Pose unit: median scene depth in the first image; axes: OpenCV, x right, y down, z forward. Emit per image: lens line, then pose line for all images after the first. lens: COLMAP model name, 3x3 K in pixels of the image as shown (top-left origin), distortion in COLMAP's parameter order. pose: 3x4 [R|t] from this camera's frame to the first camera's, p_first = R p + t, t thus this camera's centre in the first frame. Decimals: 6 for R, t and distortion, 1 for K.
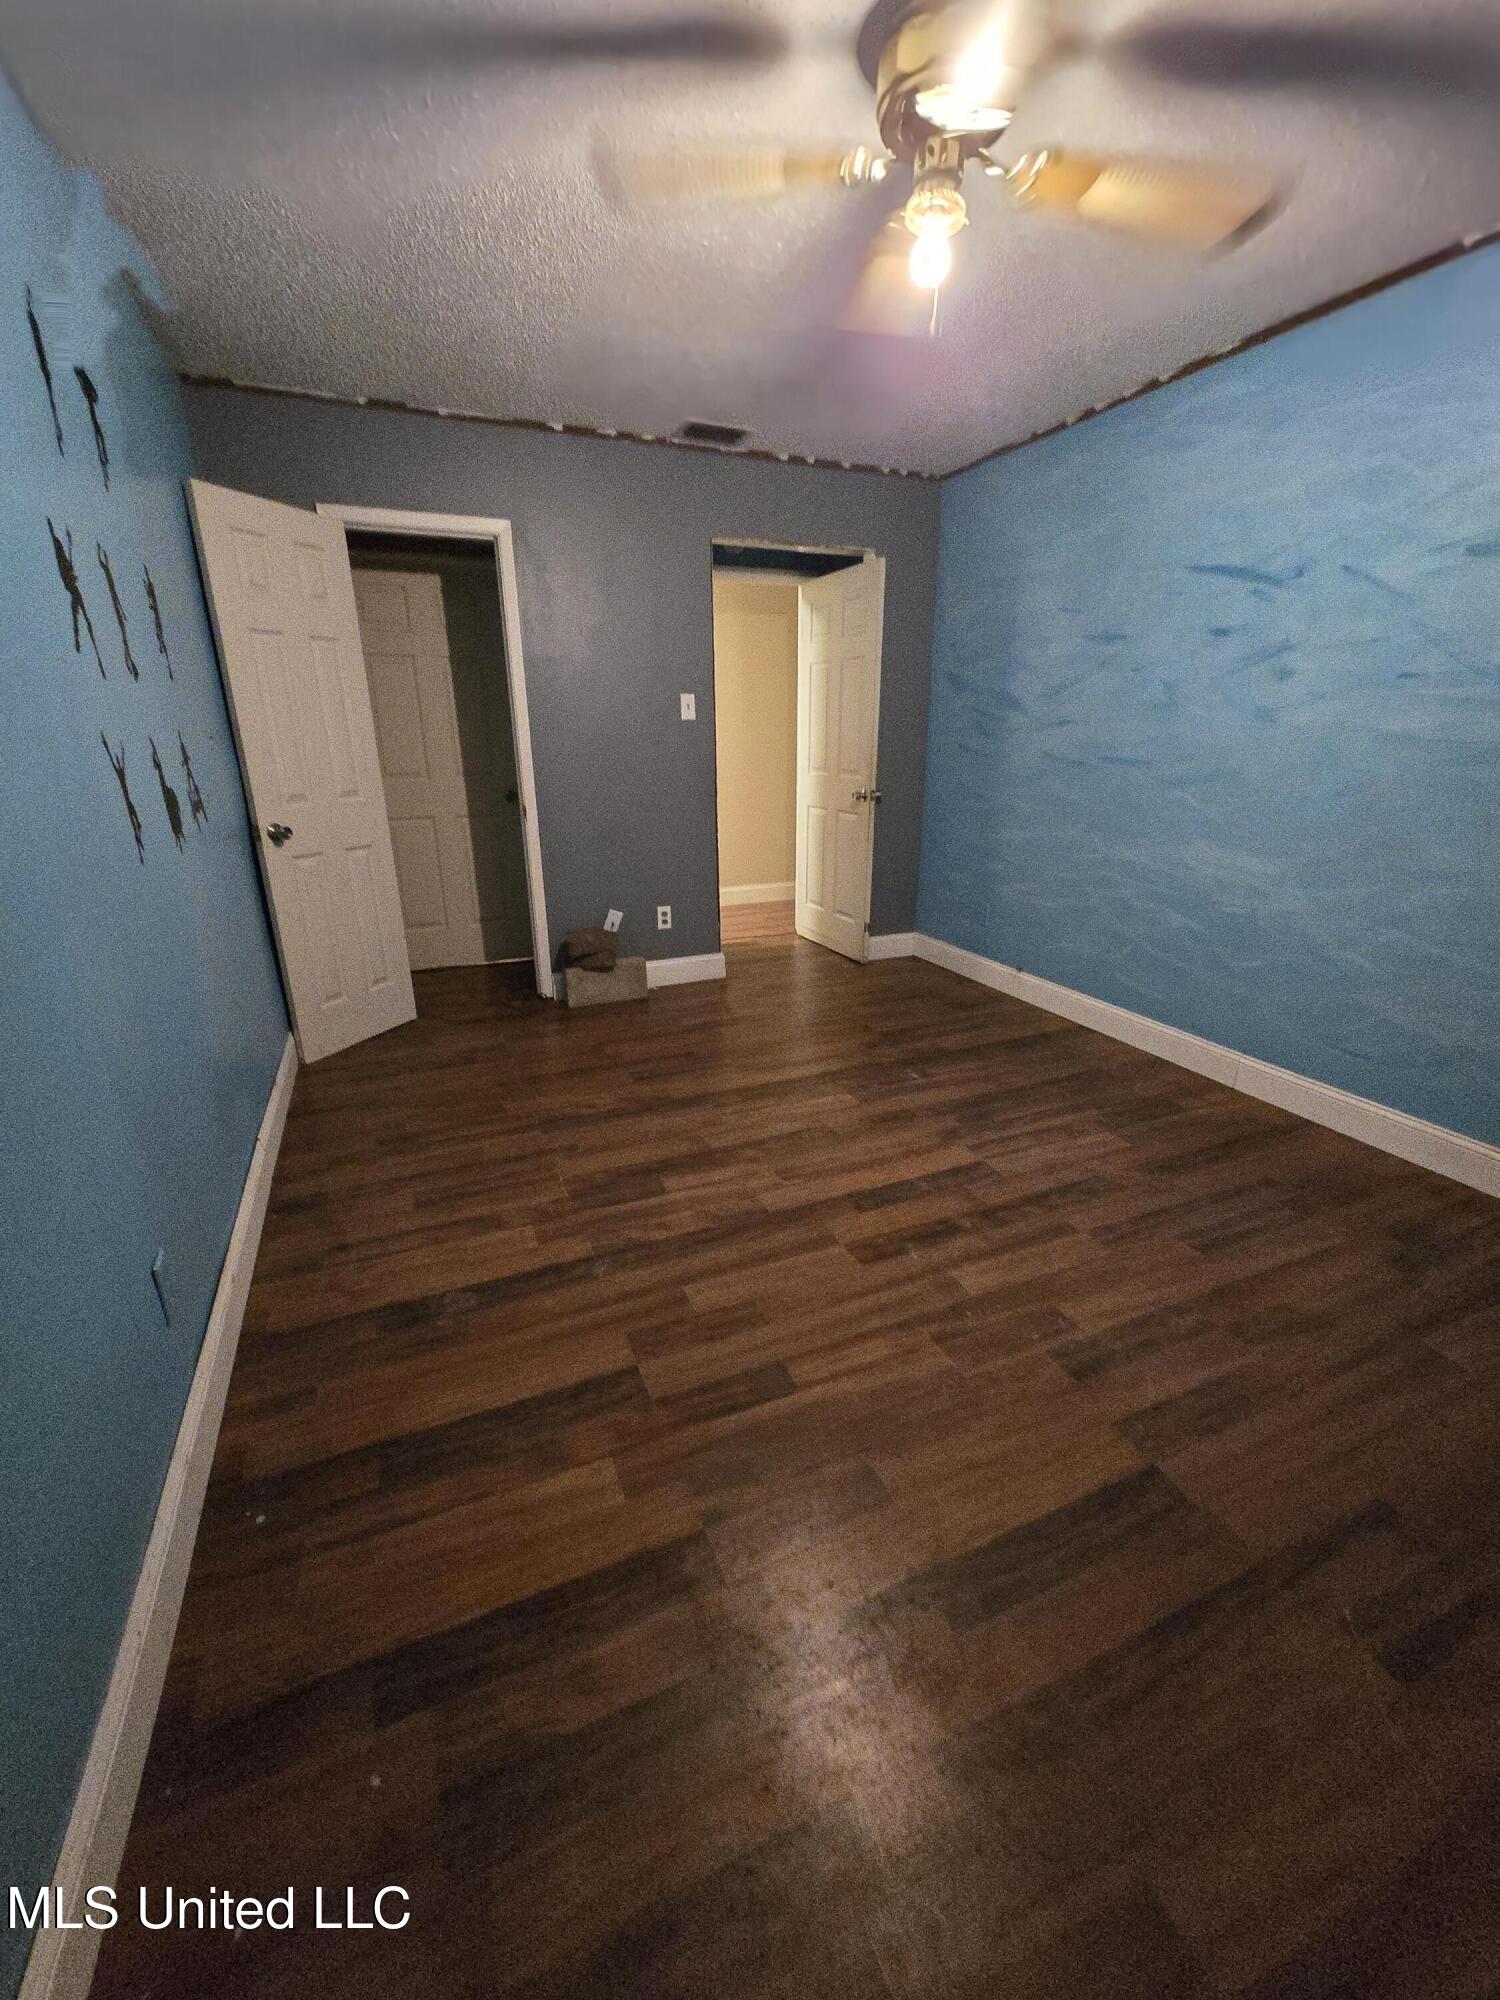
lens RADIAL K [[815.0, 0, 750.0], [0, 815.0, 1000.0], [0, 0, 1]] dist [0.001472, 0.000349]
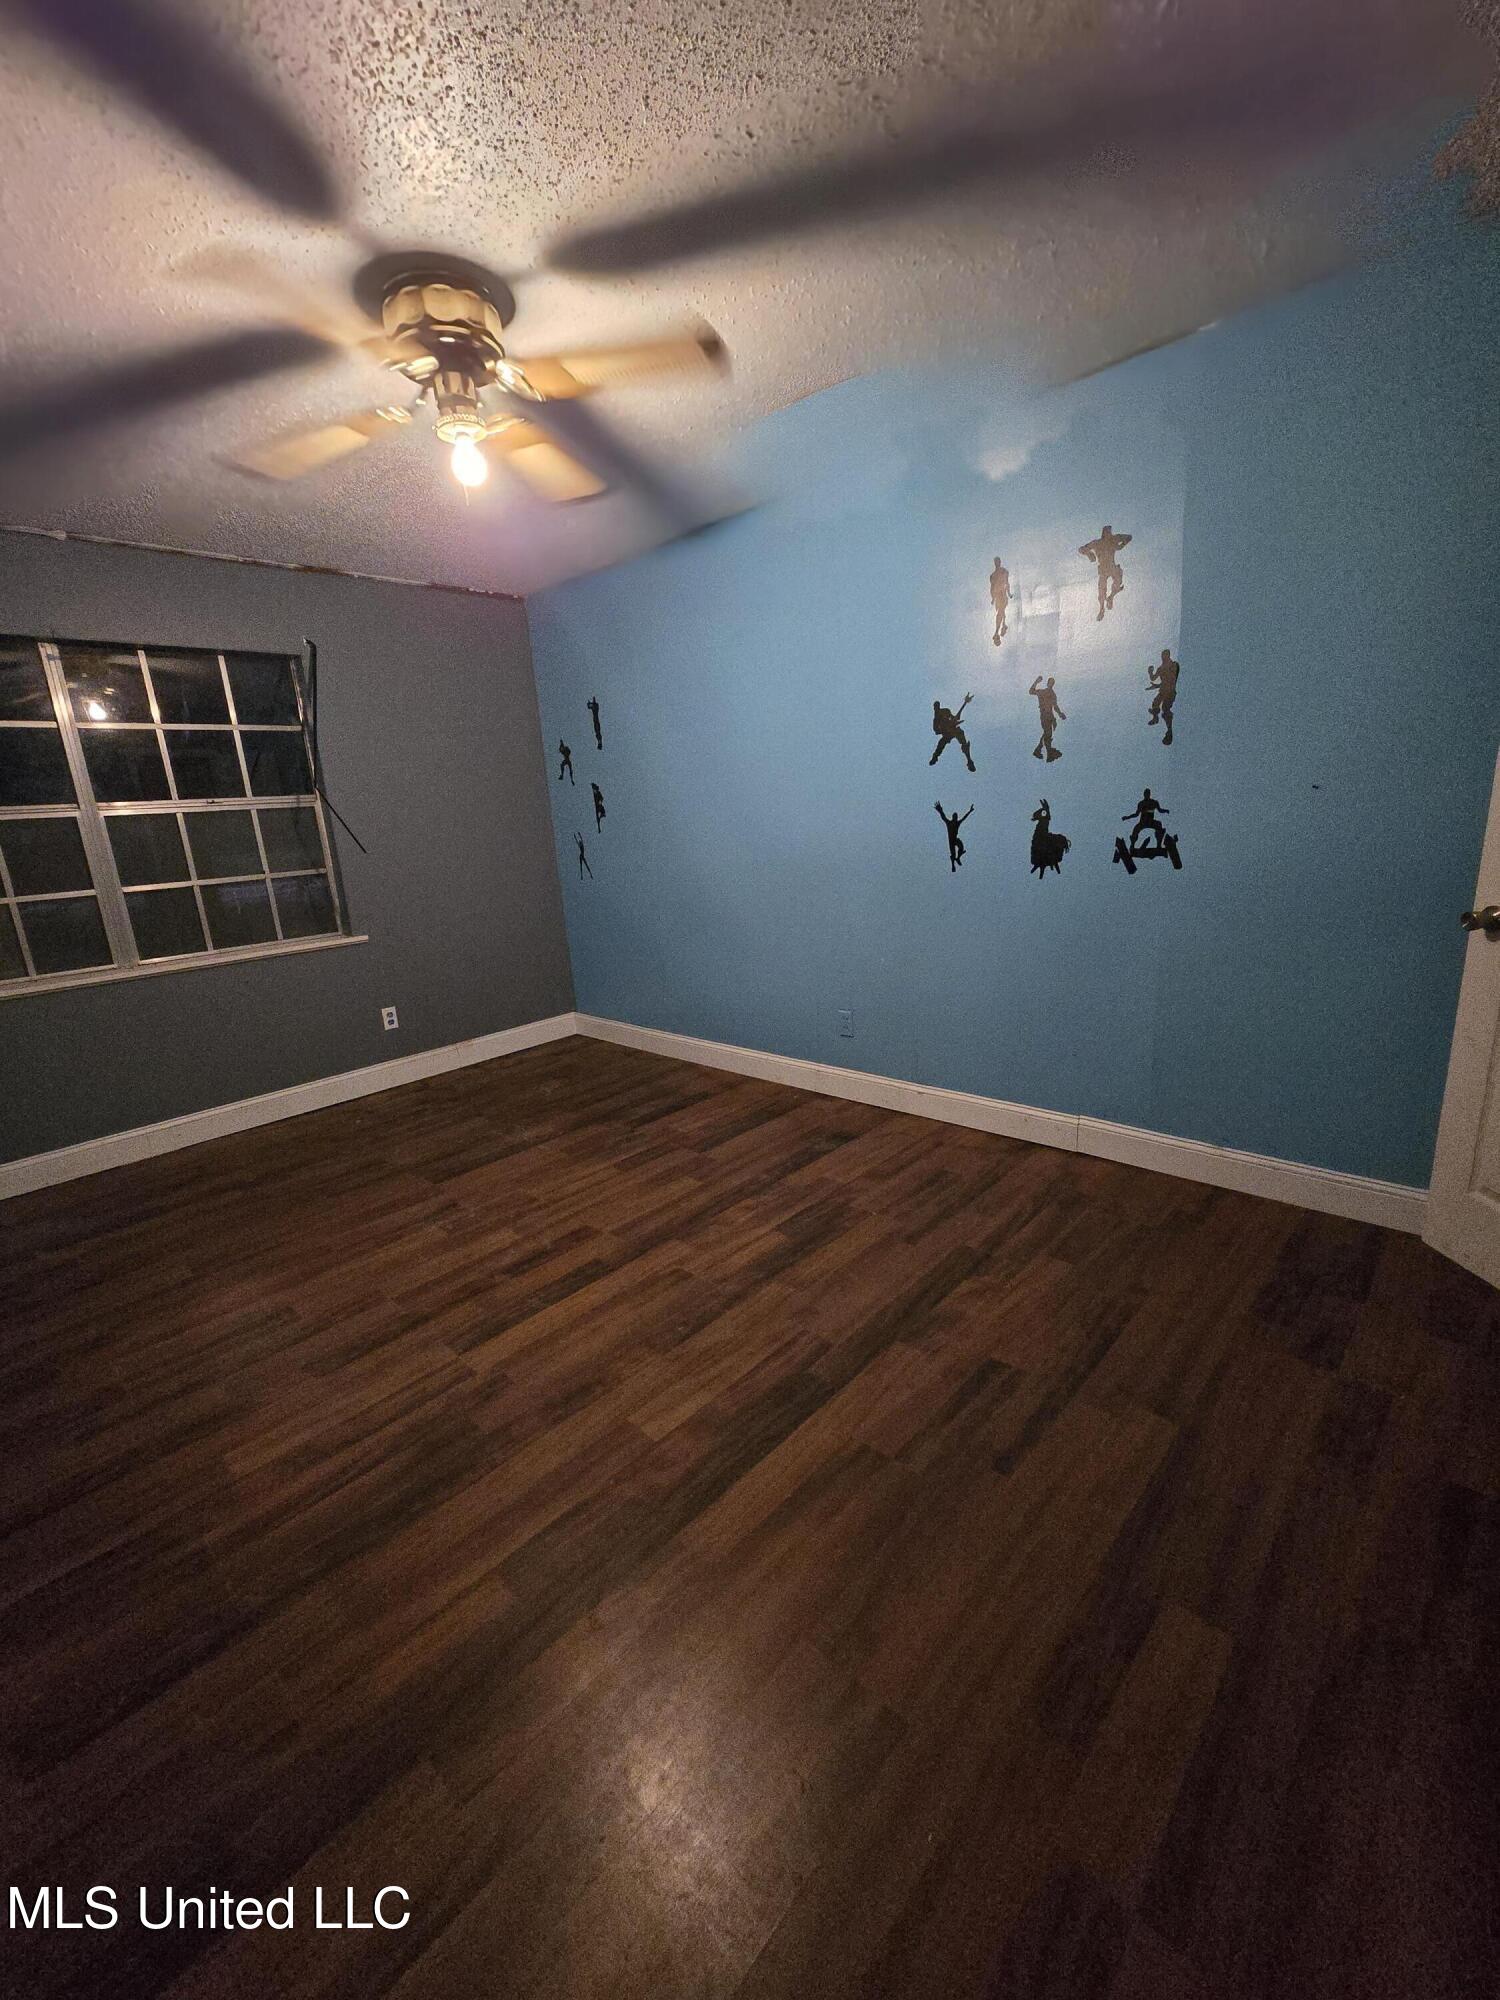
lens RADIAL K [[799.4, 0, 730.3], [0, 799.4, 1015.0], [0, 0, 1]] dist [0.001471, -0.000455]
pose [[-0.921827, 0.164140, -0.351131, 0.284112], [-0.049846, 0.848184, 0.527352, -0.577128], [0.384383, 0.503629, -0.773697, 1.687900]]
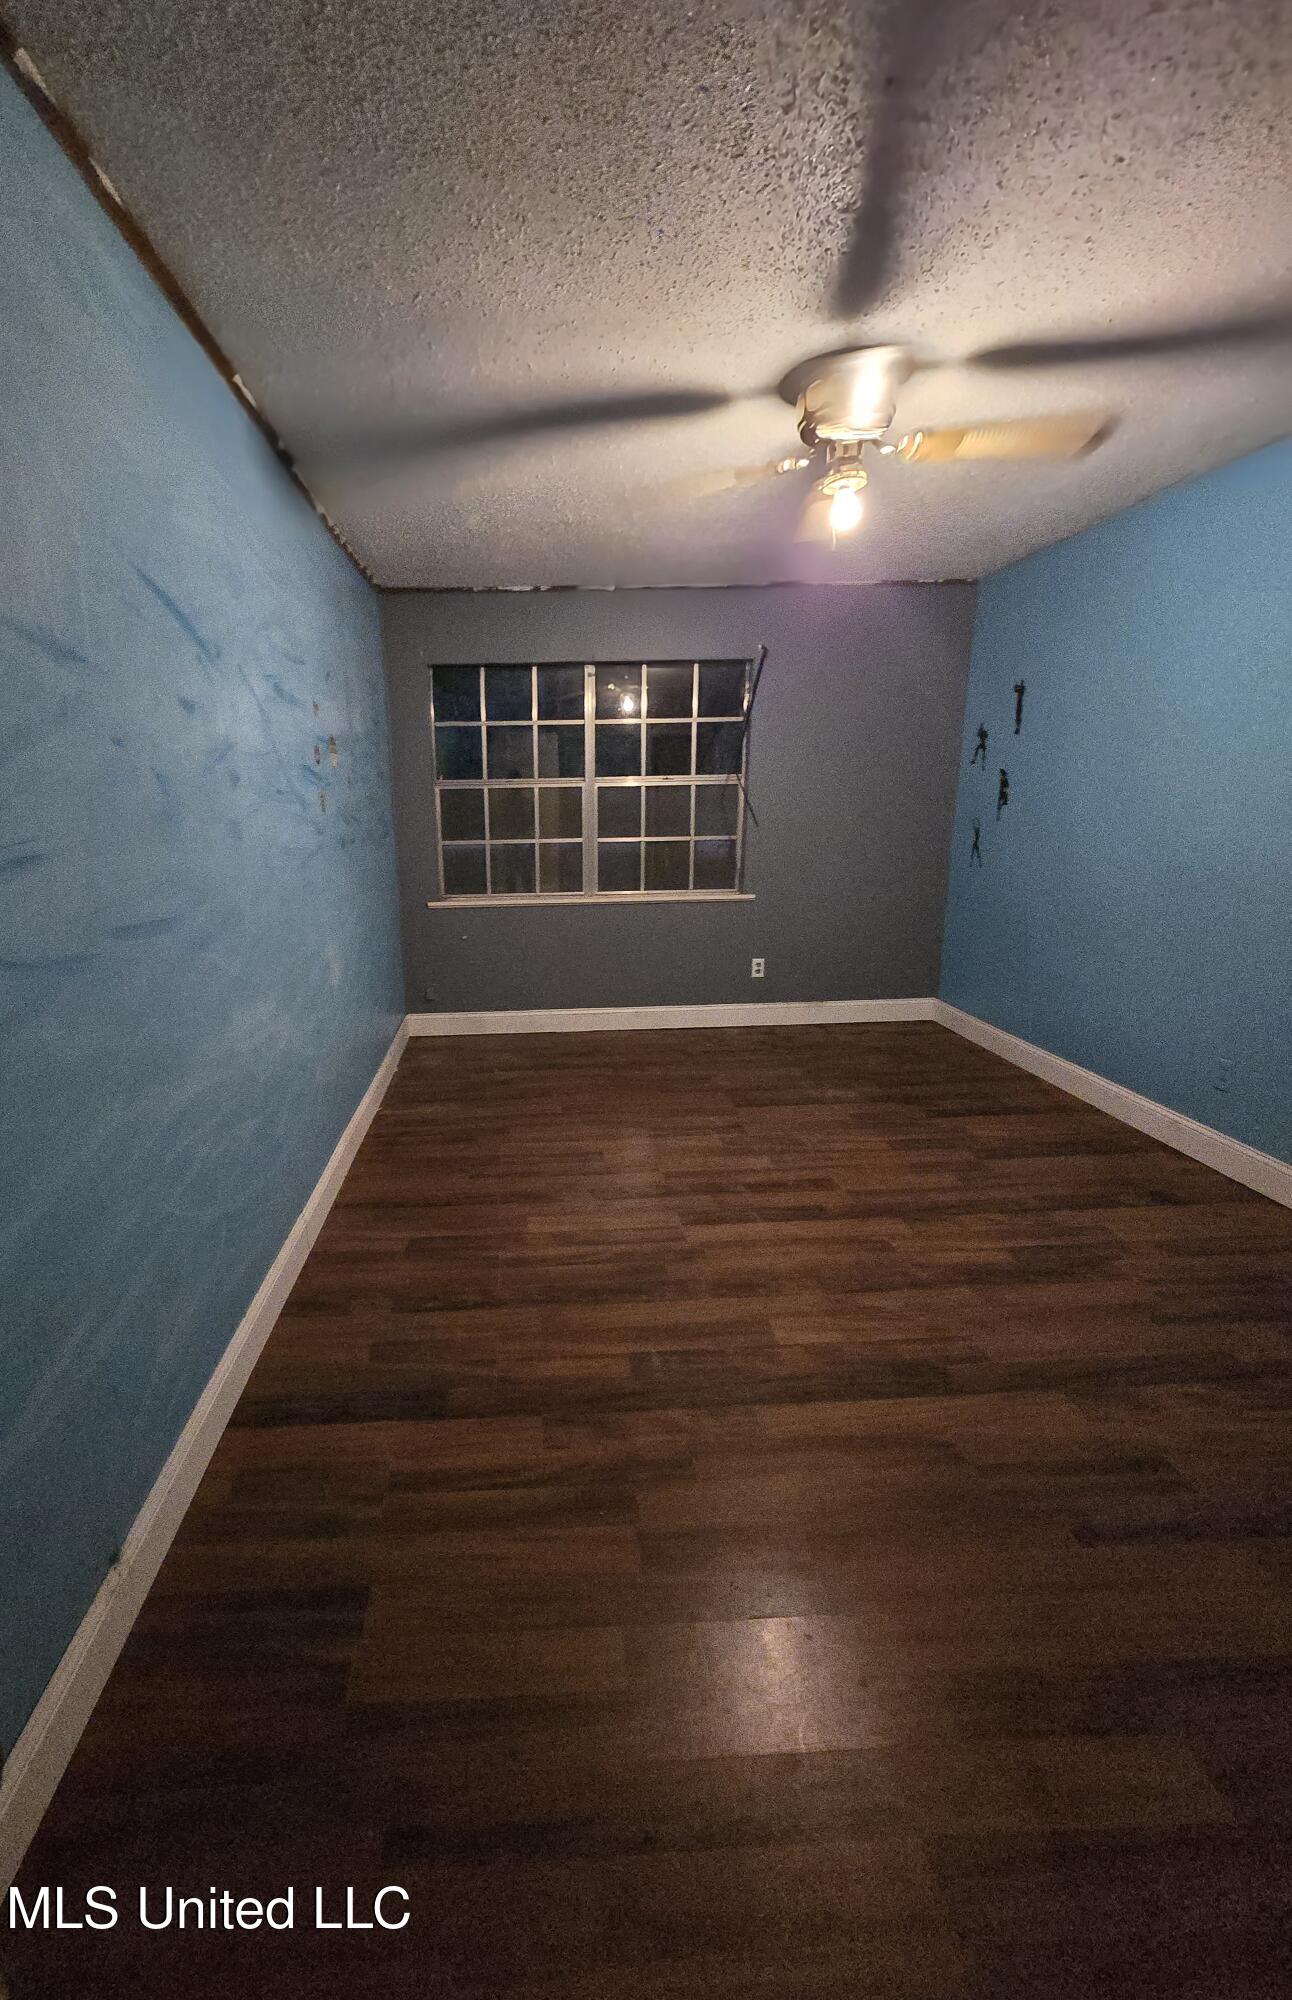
lens RADIAL K [[797.6, 0, 577.0], [0, 797.6, 1001.9], [0, 0, 1]] dist [-0.001547, -0.000408]
pose [[-0.937989, -0.057060, 0.341937, 0.084168], [0.136557, 0.845794, 0.515737, -0.652568], [-0.318637, 0.530450, -0.785553, 1.848653]]
